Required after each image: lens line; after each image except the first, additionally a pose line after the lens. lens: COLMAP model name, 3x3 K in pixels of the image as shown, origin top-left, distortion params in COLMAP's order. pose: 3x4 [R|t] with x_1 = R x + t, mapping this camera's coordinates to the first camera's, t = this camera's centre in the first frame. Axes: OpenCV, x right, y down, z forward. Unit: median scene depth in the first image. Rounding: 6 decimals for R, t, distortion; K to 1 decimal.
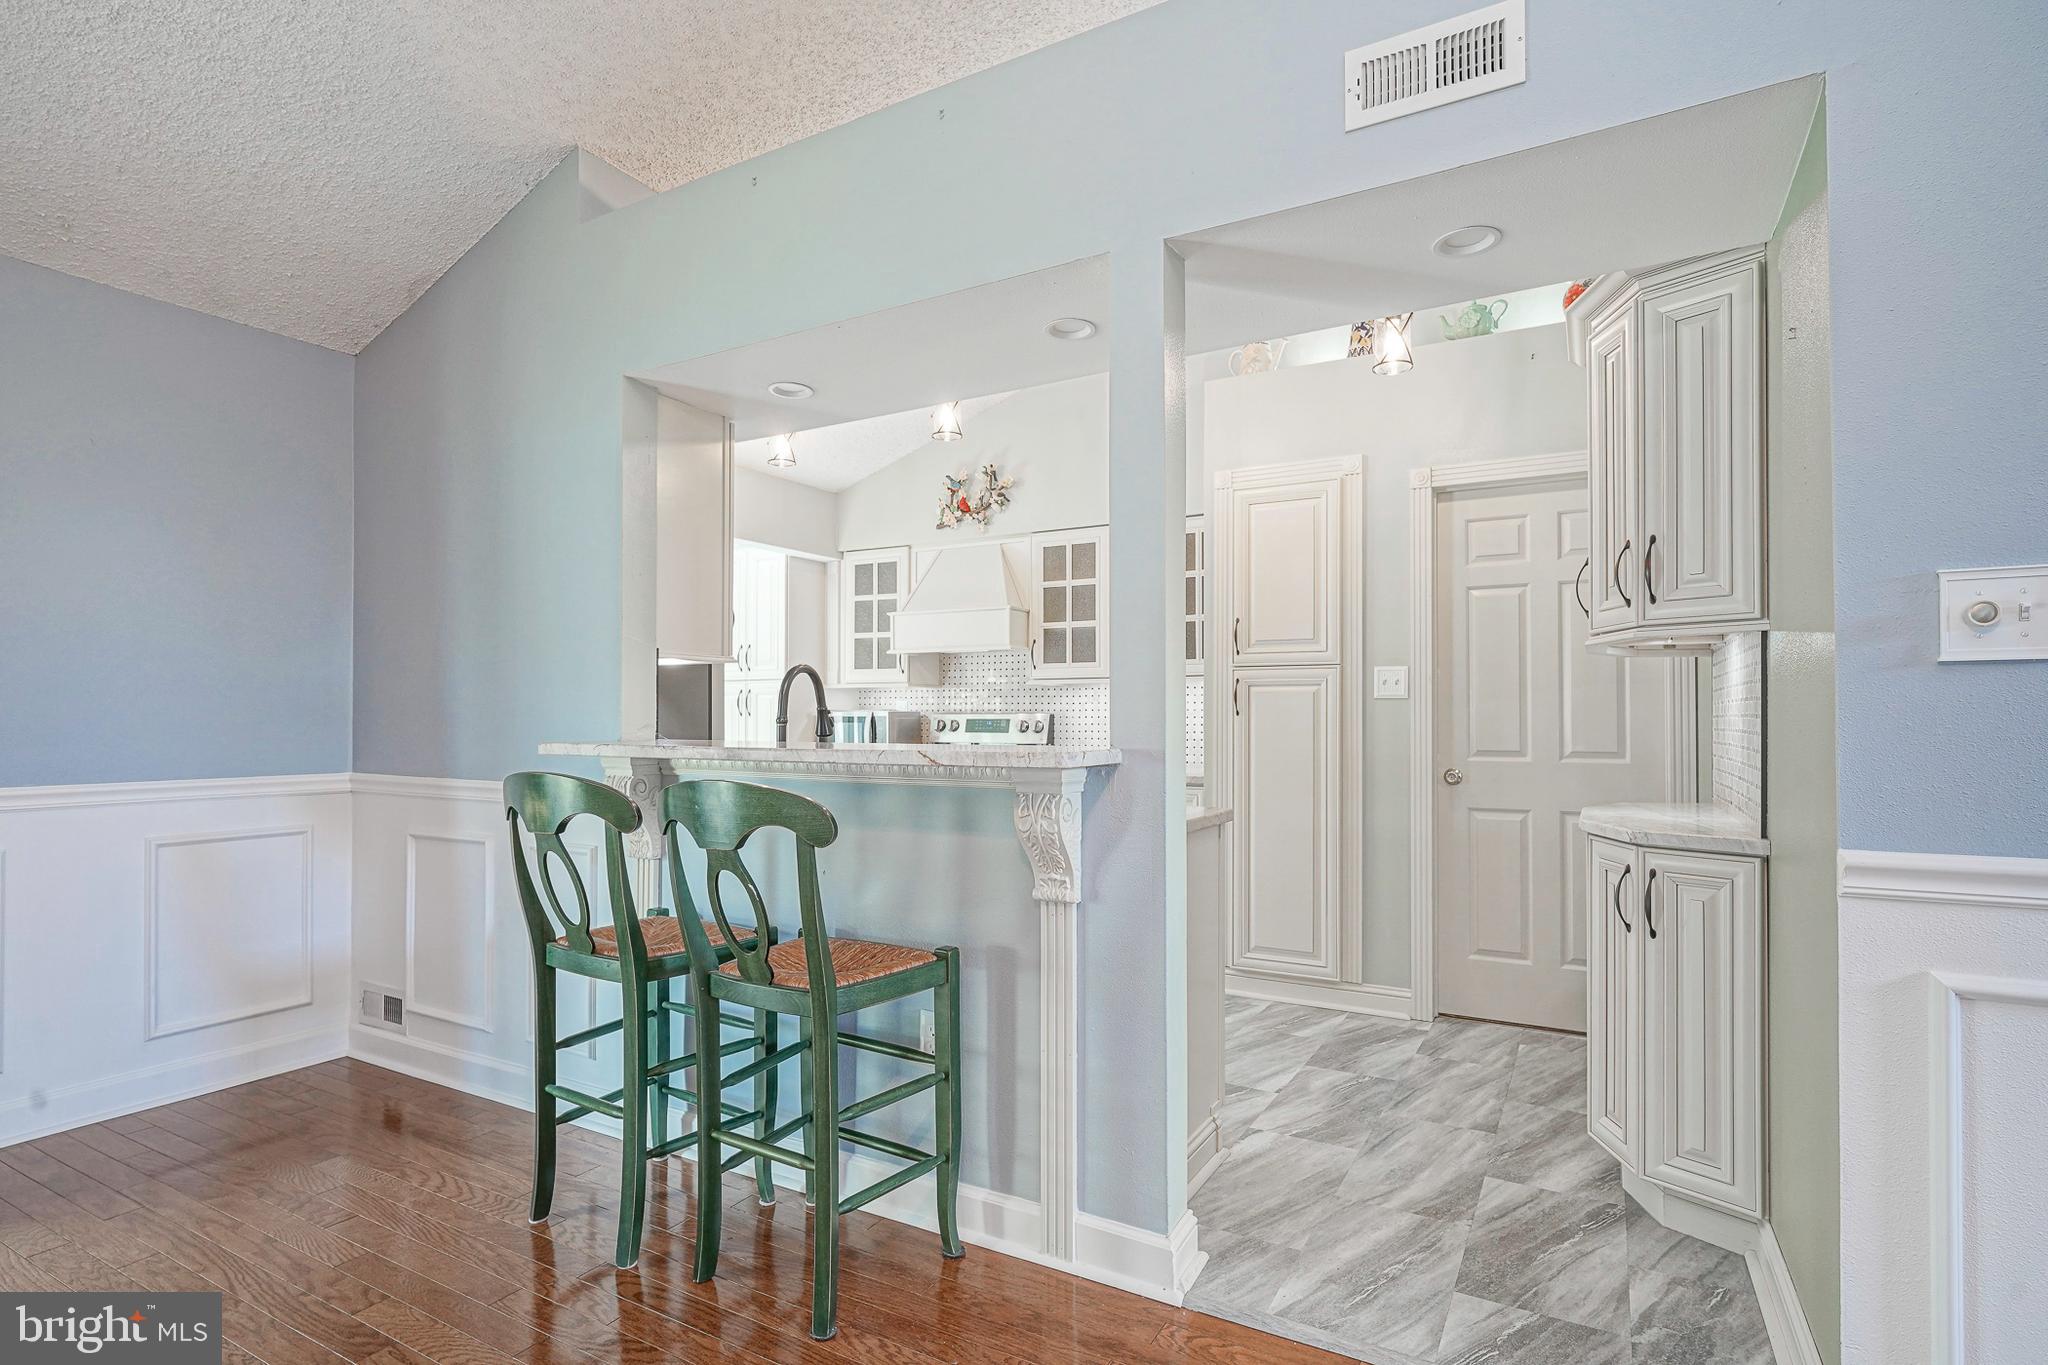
lens RADIAL K [[1040.4, 0, 1010.2], [0, 1040.4, 702.8], [0, 0, 1]] dist [-0.006081, 0.001919]
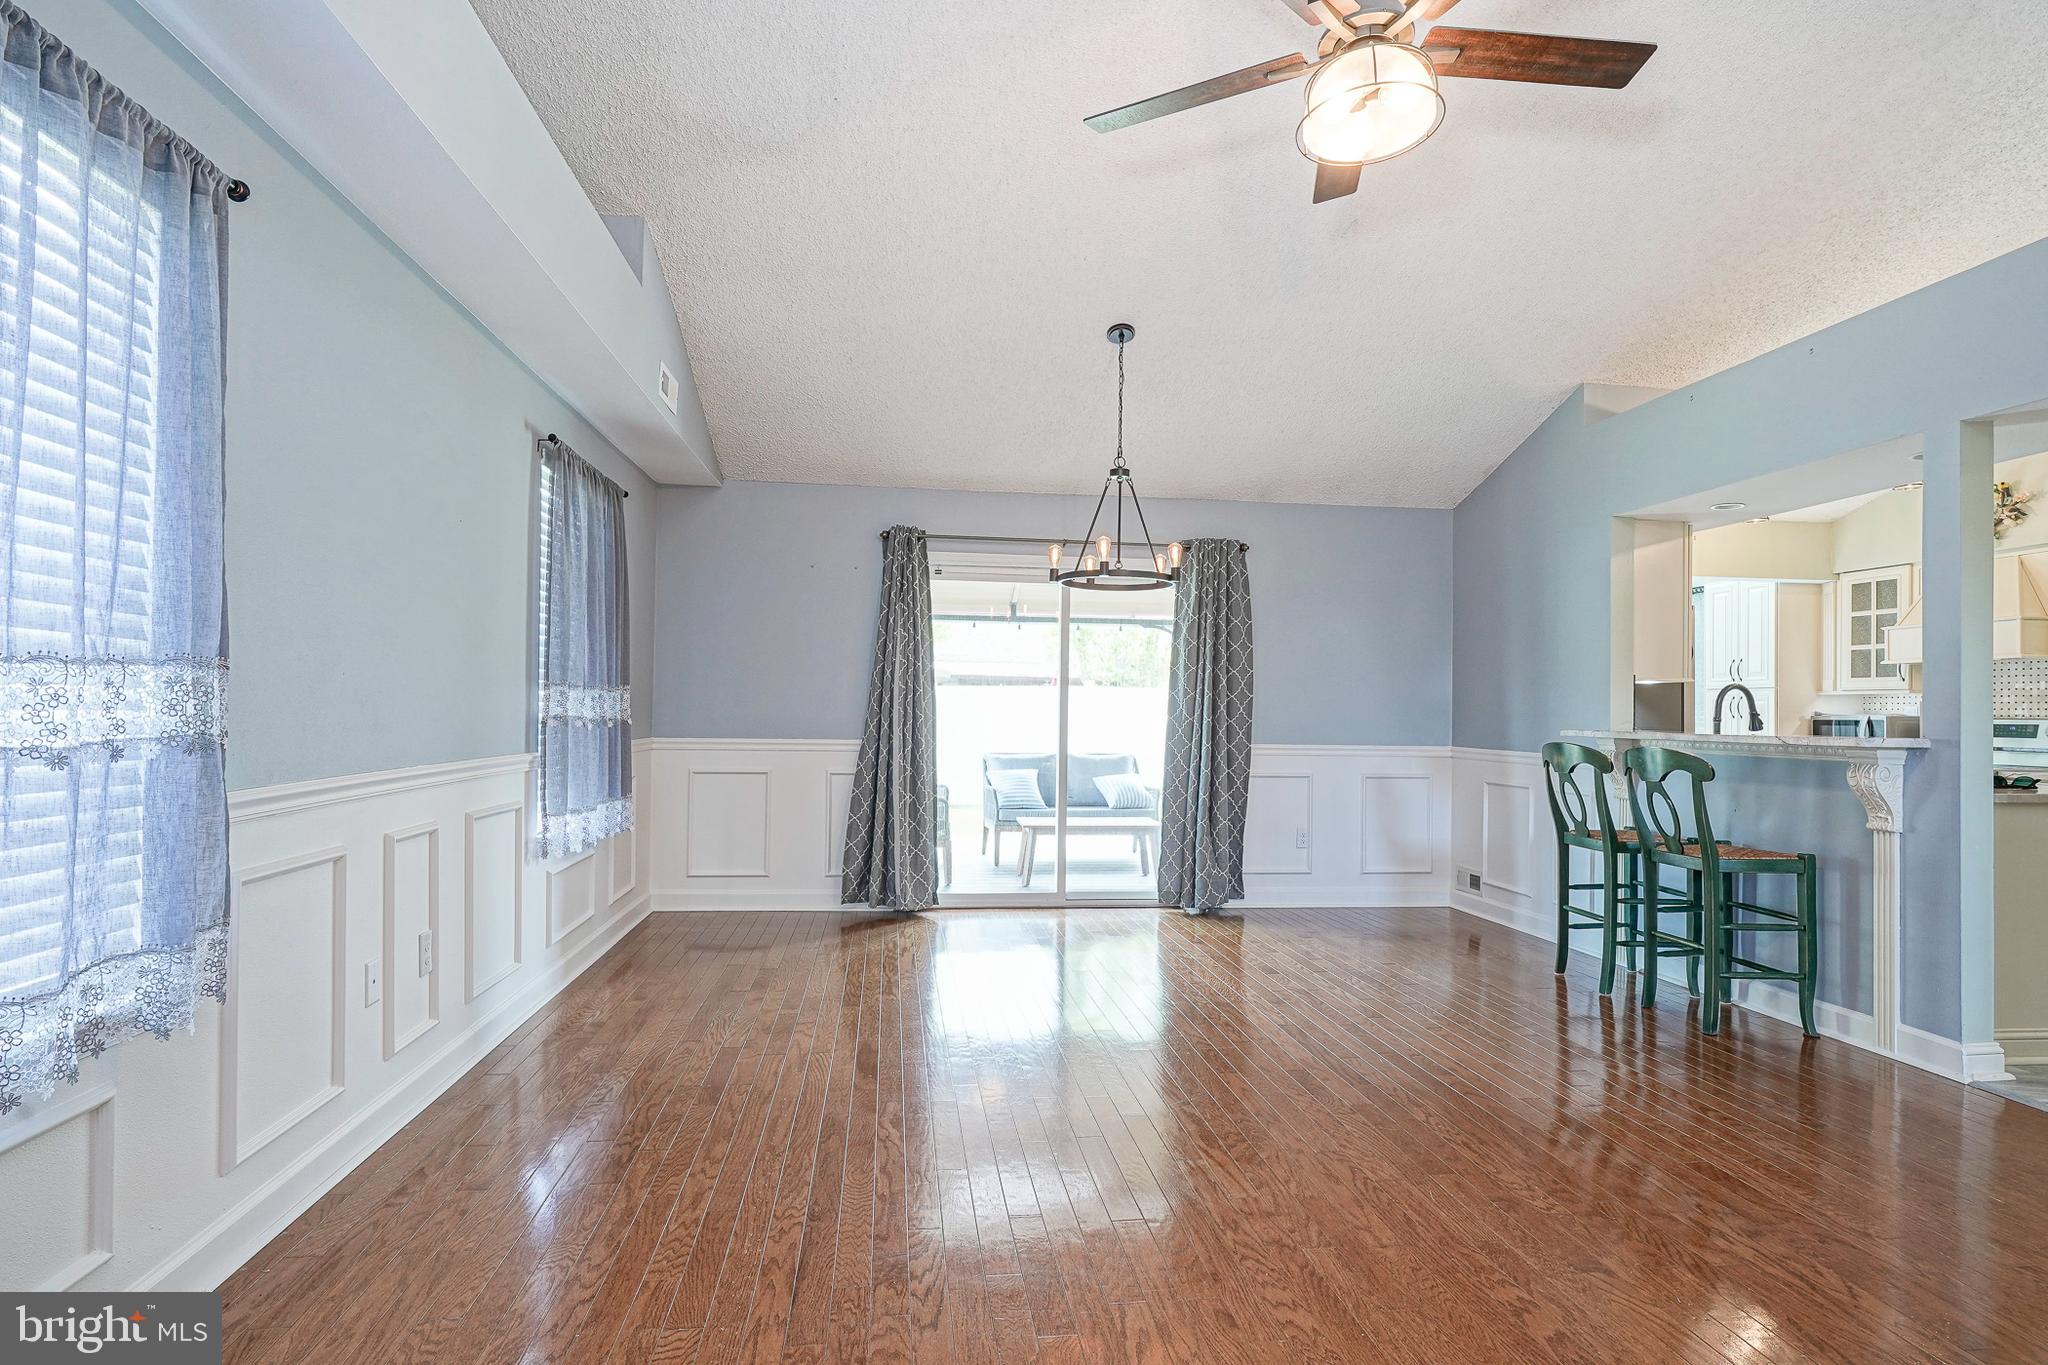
lens RADIAL K [[1040.4, 0, 1019.1], [0, 1040.4, 699.8], [0, 0, 1]] dist [-0.006081, 0.001919]
pose [[0.614987, -0.000819, -0.788537, 0.453747], [-0.002985, 0.999990, -0.003366, -0.005382], [0.788532, 0.004424, 0.614978, -0.987872]]
